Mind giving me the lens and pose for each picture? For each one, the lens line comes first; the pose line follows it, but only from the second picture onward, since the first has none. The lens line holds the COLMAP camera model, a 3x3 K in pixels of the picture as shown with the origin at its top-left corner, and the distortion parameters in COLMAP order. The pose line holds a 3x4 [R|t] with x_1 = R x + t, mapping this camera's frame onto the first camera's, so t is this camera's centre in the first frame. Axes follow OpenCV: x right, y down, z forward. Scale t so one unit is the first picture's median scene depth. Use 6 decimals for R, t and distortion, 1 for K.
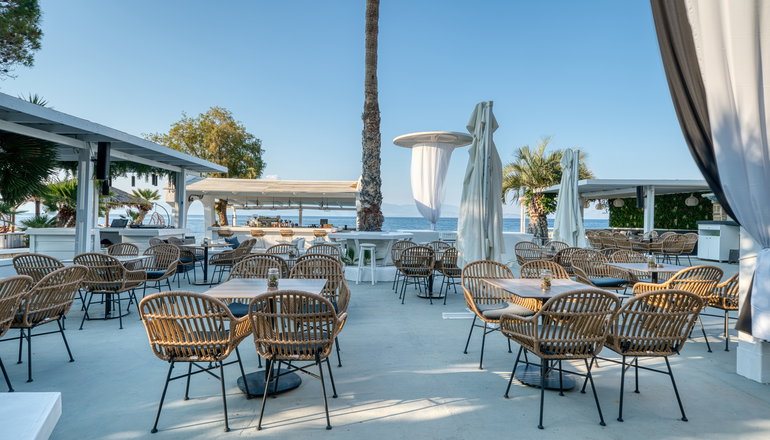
lens RADIAL K [[413.7, 0, 389.1], [0, 413.7, 218.0], [0, 0, 1]] dist [0.014622, 0.001051]
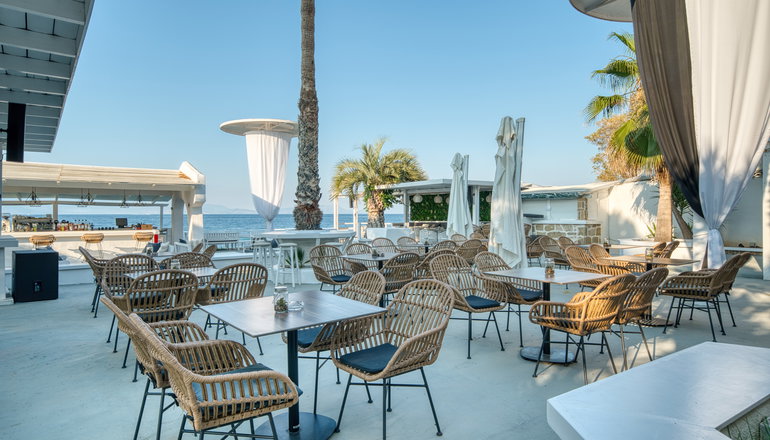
lens RADIAL K [[450.1, 0, 387.6], [0, 450.1, 216.2], [0, 0, 1]] dist [0.036240, 0.000843]
pose [[0.826806, -0.015519, 0.562274, -0.262389], [0.012406, 0.999879, 0.009354, -0.003192], [-0.562351, -0.000758, 0.826898, 0.039384]]
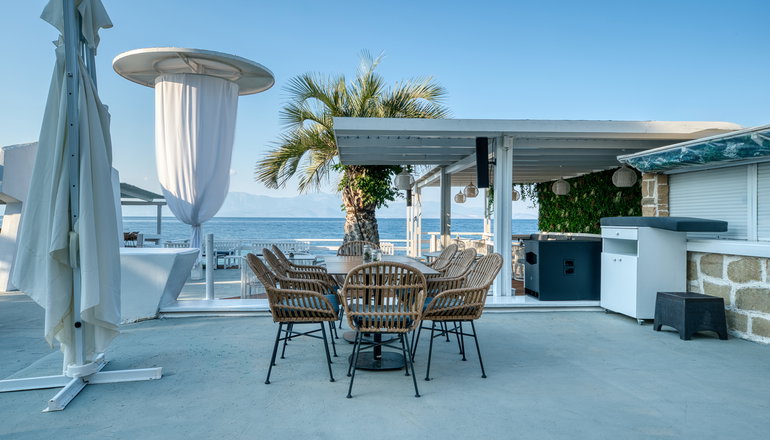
lens RADIAL K [[492.5, 0, 381.2], [0, 492.5, 225.3], [0, 0, 1]] dist [0.001924, -0.001014]
pose [[0.999981, -0.002905, 0.005369, 0.387652], [0.002845, 0.999933, 0.011224, 0.006267], [-0.005401, -0.011209, 0.999923, 0.381420]]
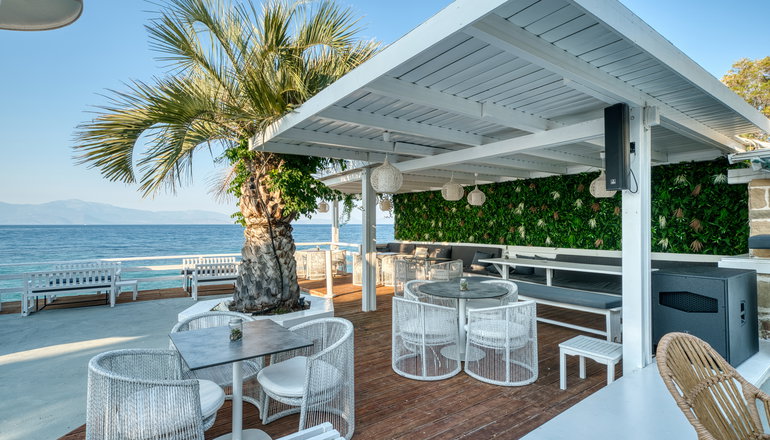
lens RADIAL K [[375.2, 0, 383.9], [0, 375.2, 222.5], [0, 0, 1]] dist [0.000998, -0.000630]
pose [[0.841412, -0.008599, 0.540325, 0.274109], [0.011366, 0.999934, -0.001787, -0.004433], [-0.540274, 0.007645, 0.841454, 0.690537]]
